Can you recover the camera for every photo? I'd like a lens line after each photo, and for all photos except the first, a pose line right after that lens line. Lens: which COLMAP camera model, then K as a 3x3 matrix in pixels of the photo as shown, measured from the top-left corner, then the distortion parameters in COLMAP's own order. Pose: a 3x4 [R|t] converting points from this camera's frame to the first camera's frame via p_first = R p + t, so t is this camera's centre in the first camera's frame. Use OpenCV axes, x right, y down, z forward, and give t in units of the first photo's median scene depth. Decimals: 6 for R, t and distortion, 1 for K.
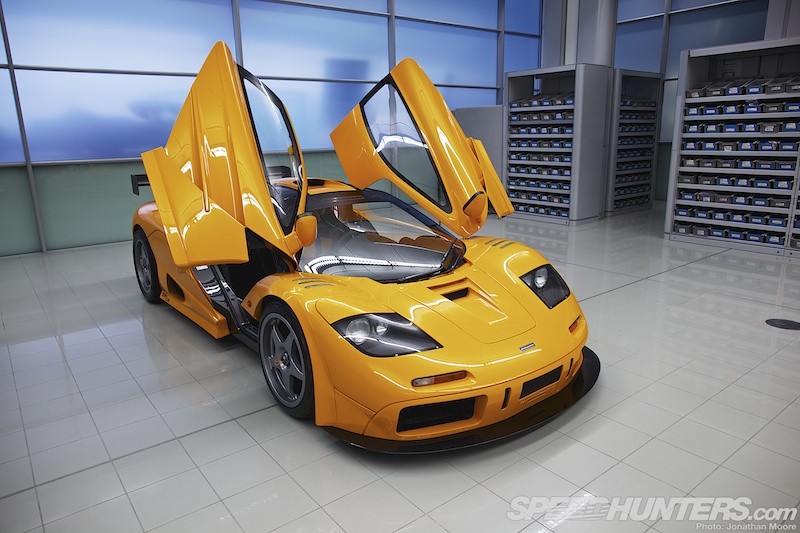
lens RADIAL K [[545.6, 0, 400.0], [0, 545.6, 266.5], [0, 0, 1]] dist [-0.003399, 0.002759]
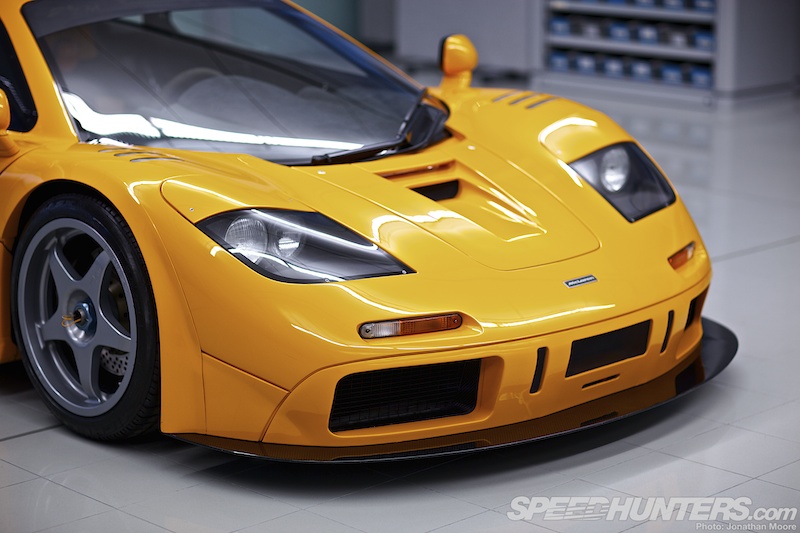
lens RADIAL K [[1820.2, 0, 400.0], [0, 1820.2, 266.5], [0, 0, 1]] dist [-0.040181, -0.698592]
pose [[0.993857, -0.007889, 0.110386, -0.109255], [0.009316, 0.999879, -0.012419, 0.147553], [-0.110275, 0.013371, 0.993811, -0.606360]]
